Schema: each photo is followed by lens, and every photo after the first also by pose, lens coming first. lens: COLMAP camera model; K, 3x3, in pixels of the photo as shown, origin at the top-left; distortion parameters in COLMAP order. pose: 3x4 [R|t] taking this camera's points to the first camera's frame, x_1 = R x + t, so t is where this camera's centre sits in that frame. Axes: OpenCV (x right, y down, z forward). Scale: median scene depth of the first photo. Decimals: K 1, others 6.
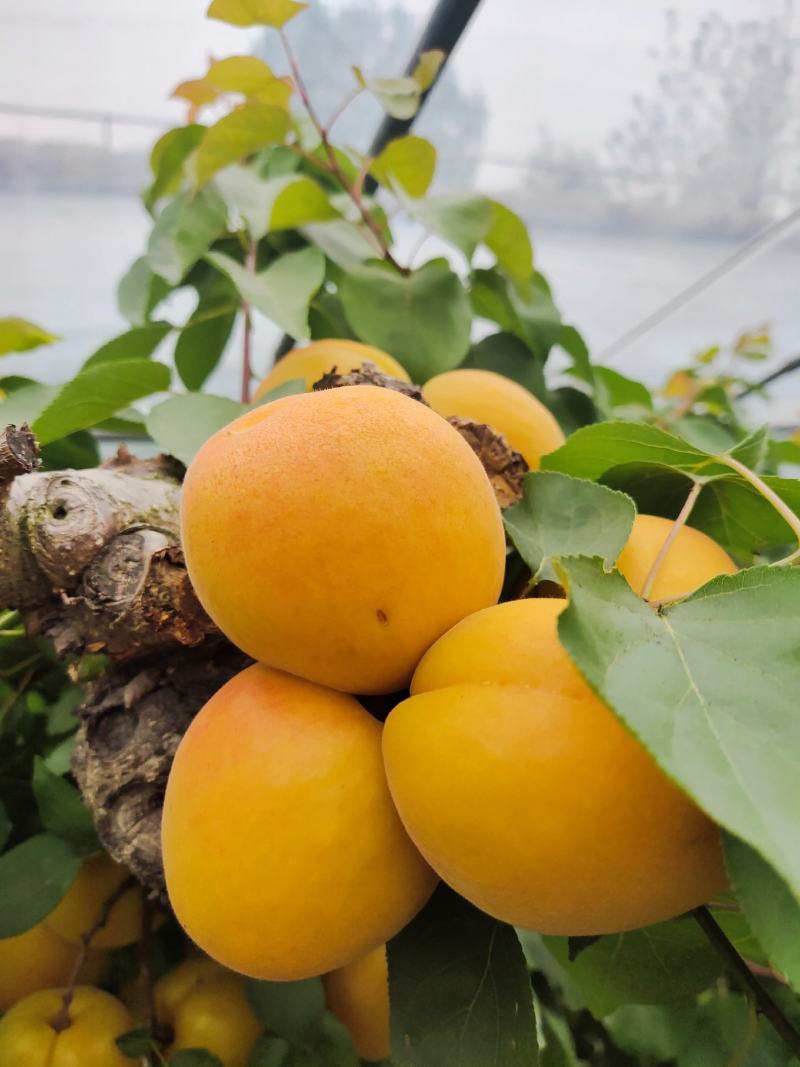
lens RADIAL K [[833.8, 0, 400.0], [0, 833.8, 533.5], [0, 0, 1]] dist [0.106644, -0.167922]
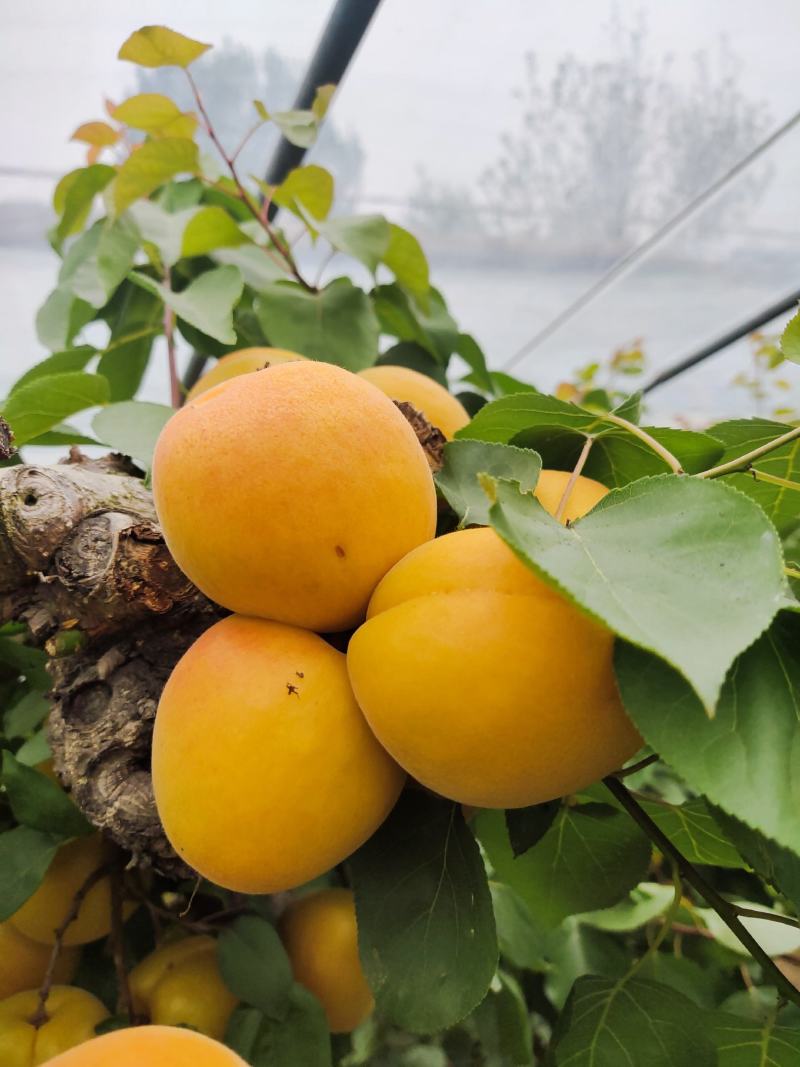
lens RADIAL K [[813.8, 0, 400.0], [0, 813.8, 533.5], [0, 0, 1]] dist [0.109724, -0.140453]
pose [[0.991260, -0.077784, 0.106555, -0.040077], [0.081275, 0.996275, -0.028809, 0.079274], [-0.103917, 0.037217, 0.993889, -0.102938]]
